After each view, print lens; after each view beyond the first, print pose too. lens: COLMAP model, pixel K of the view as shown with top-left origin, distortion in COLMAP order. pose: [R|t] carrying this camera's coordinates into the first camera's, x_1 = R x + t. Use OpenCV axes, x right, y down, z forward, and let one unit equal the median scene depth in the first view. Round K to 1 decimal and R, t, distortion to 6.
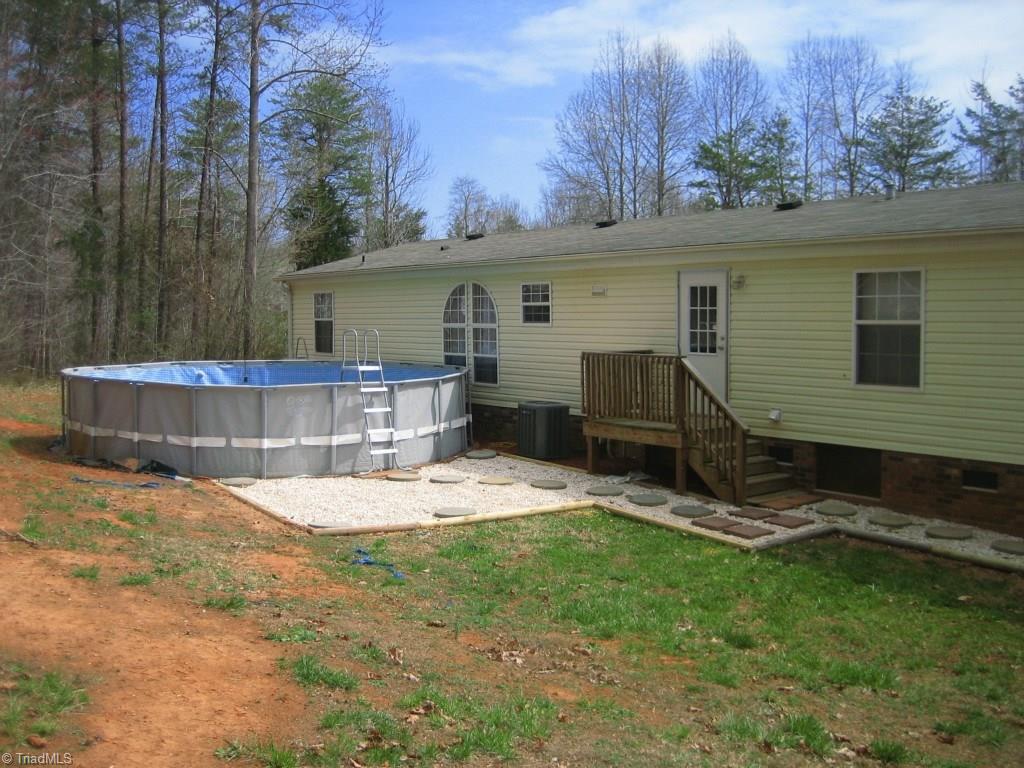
lens RADIAL K [[1066.0, 0, 512.0], [0, 1066.0, 384.0], [0, 0, 1]] dist [-0.153689, 0.169302]
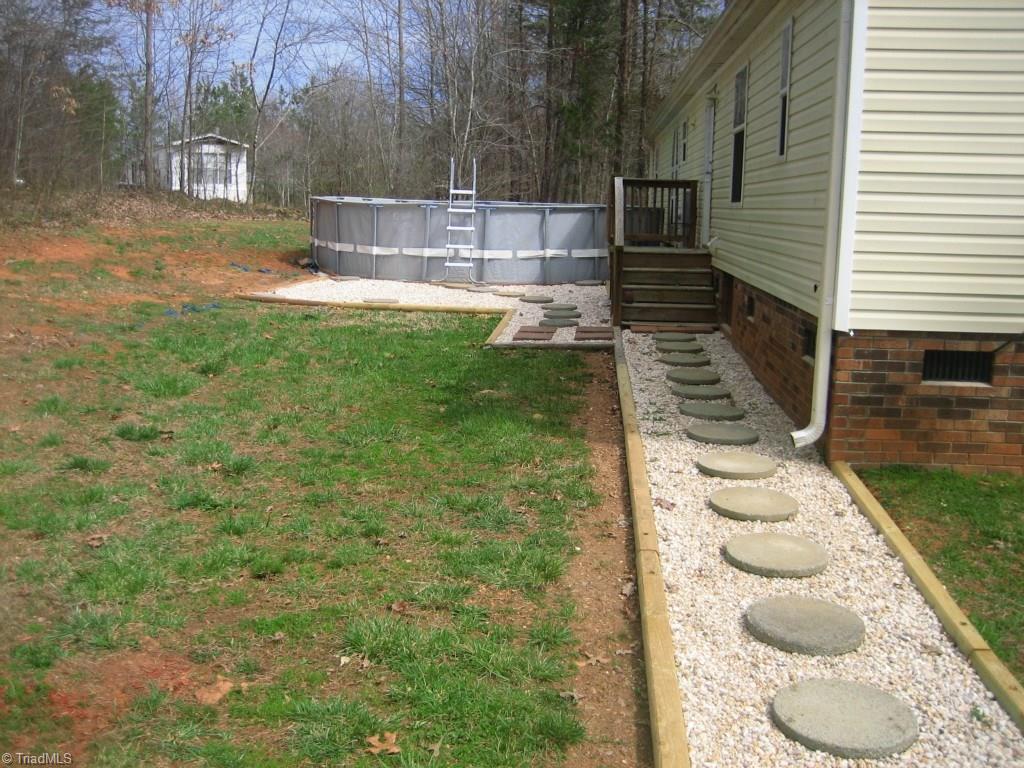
lens RADIAL K [[1066.0, 0, 512.0], [0, 1066.0, 384.0], [0, 0, 1]] dist [-0.153689, 0.169302]
pose [[0.756905, 0.130123, -0.640440, 0.660952], [-0.069425, 0.990442, 0.119185, 0.049786], [0.649827, -0.045749, 0.758704, 0.158788]]
